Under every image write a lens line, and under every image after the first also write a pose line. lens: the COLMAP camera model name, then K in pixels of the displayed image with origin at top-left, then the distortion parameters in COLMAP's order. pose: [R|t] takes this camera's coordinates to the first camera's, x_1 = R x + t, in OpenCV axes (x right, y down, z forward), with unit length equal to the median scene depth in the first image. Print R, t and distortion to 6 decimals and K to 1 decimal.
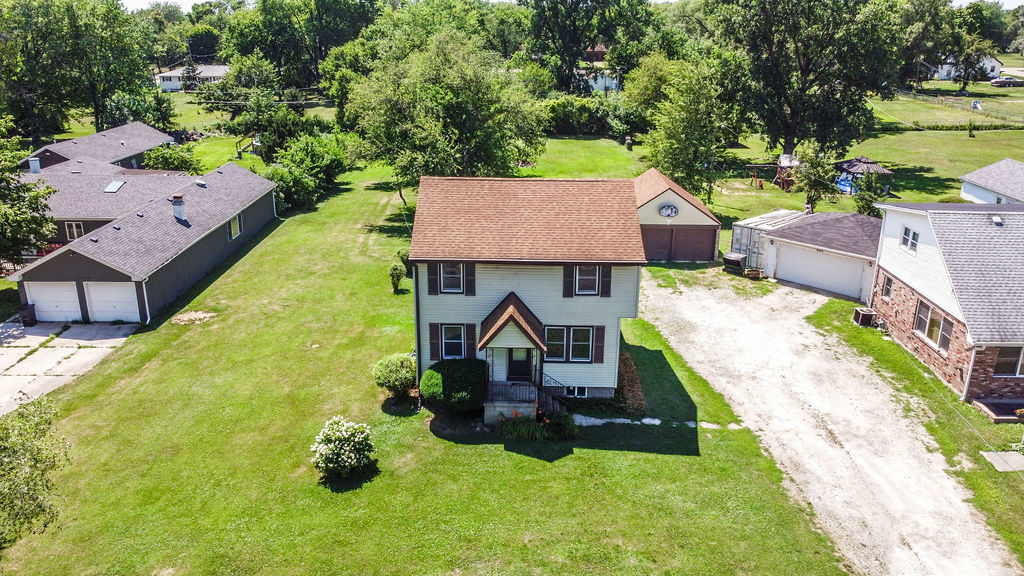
lens RADIAL K [[778.1, 0, 510.4], [0, 778.1, 288.9], [0, 0, 1]] dist [-0.007763, 0.001471]
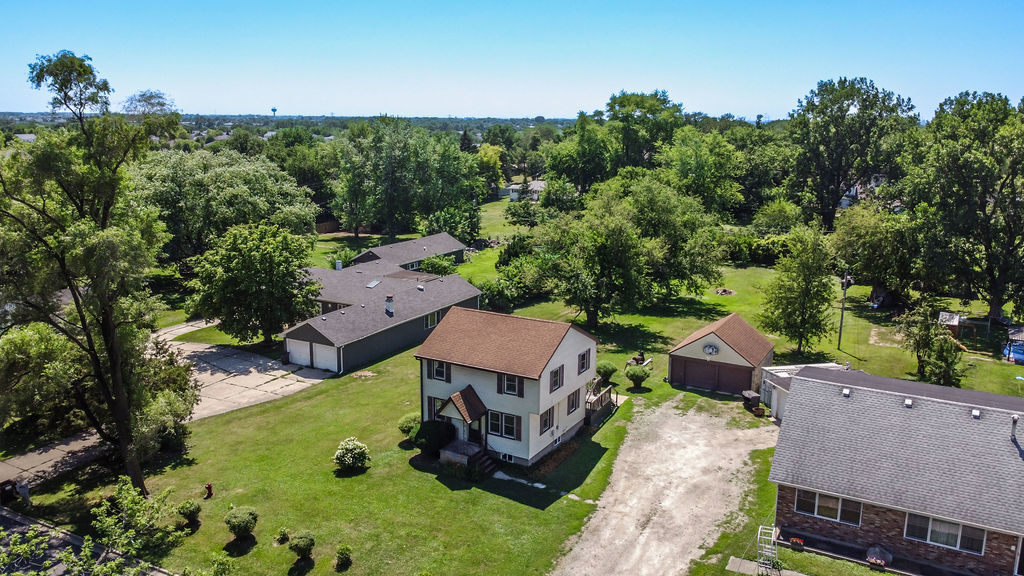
lens RADIAL K [[778.1, 0, 512.7], [0, 778.1, 287.5], [0, 0, 1]] dist [-0.007763, 0.001471]
pose [[0.880079, 0.101193, -0.463919, 0.711209], [-0.157393, 0.983961, -0.083954, -0.064617], [0.447983, 0.146904, 0.881890, -0.363766]]
